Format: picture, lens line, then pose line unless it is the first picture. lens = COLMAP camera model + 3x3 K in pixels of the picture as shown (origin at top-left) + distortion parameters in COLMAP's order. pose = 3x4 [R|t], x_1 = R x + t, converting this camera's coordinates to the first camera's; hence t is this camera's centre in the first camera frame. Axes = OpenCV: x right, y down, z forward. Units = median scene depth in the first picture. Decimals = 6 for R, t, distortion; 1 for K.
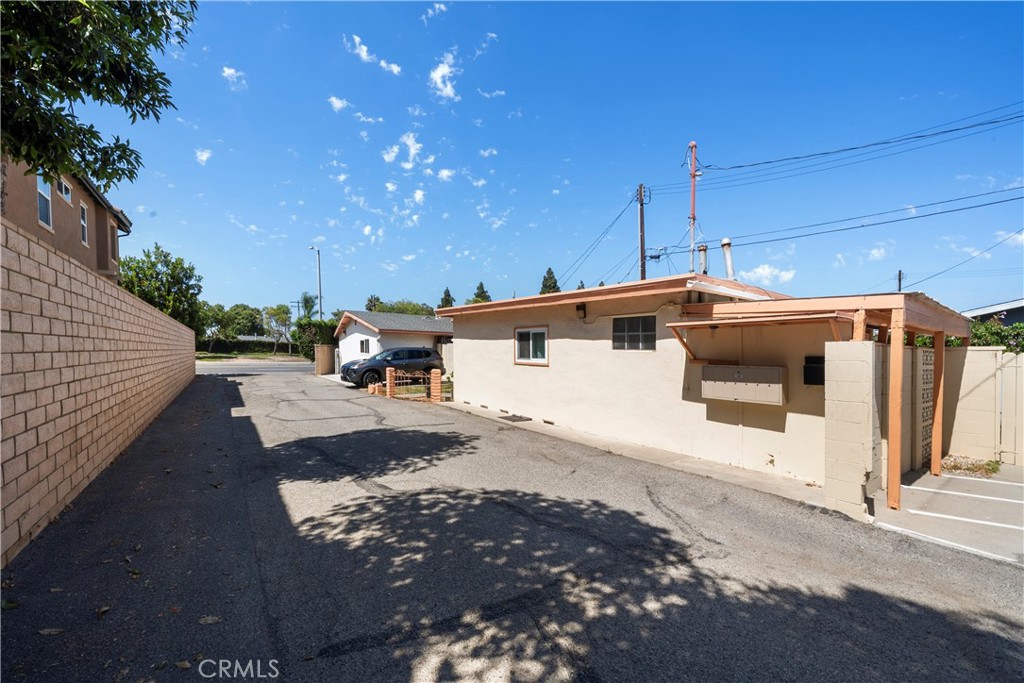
lens RADIAL K [[380.8, 0, 513.7], [0, 380.8, 348.1], [0, 0, 1]] dist [0.006392, 0.000088]
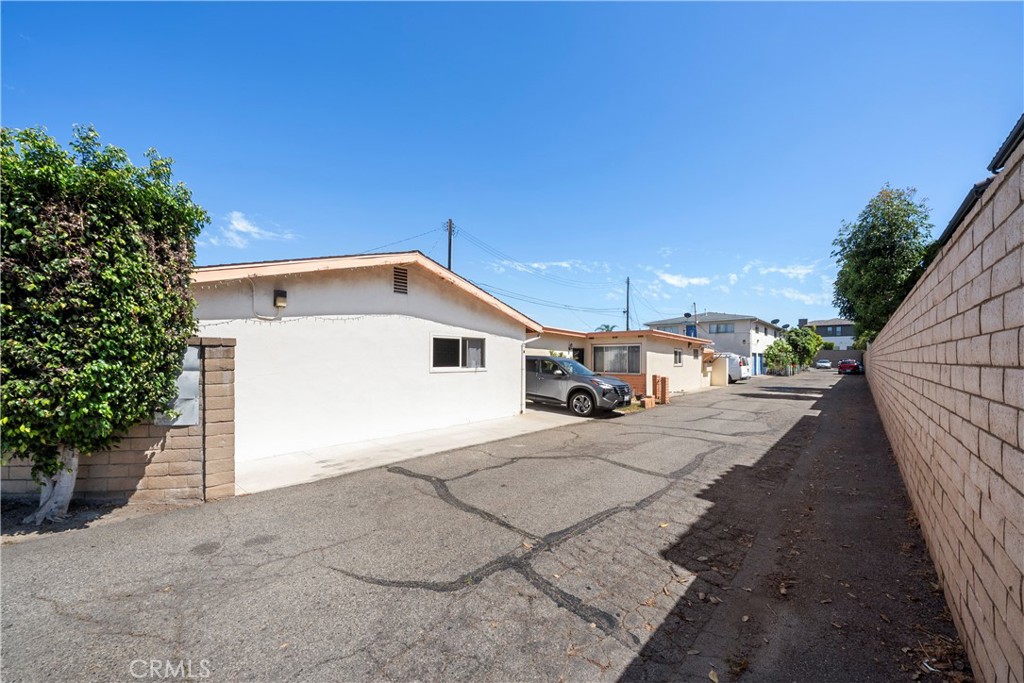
lens RADIAL K [[385.6, 0, 509.6], [0, 385.6, 355.6], [0, 0, 1]] dist [0.000888, -0.000004]
pose [[-0.169030, 0.004121, 0.985602, -2.009895], [-0.006064, 0.999968, -0.005221, 0.000133], [-0.985592, -0.006859, -0.169000, 2.376794]]
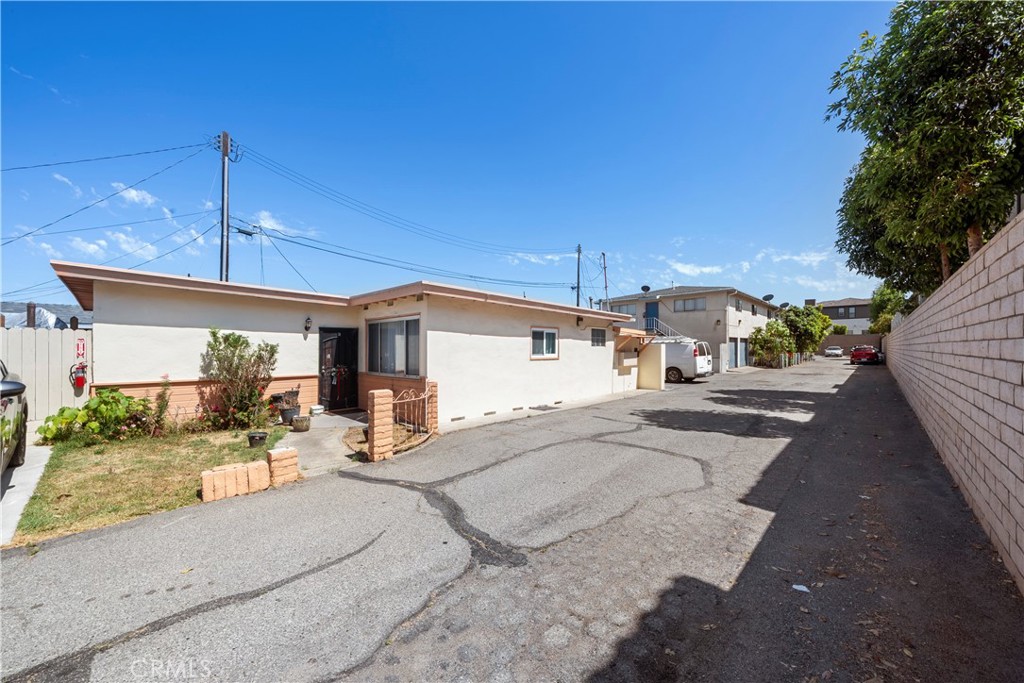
lens RADIAL K [[380.8, 0, 513.7], [0, 380.8, 348.1], [0, 0, 1]] dist [0.006392, 0.000088]
pose [[-0.149576, -0.000090, 0.988750, -1.135601], [0.004677, 0.999989, 0.000798, 0.007213], [-0.988739, 0.004744, -0.149574, 1.302640]]
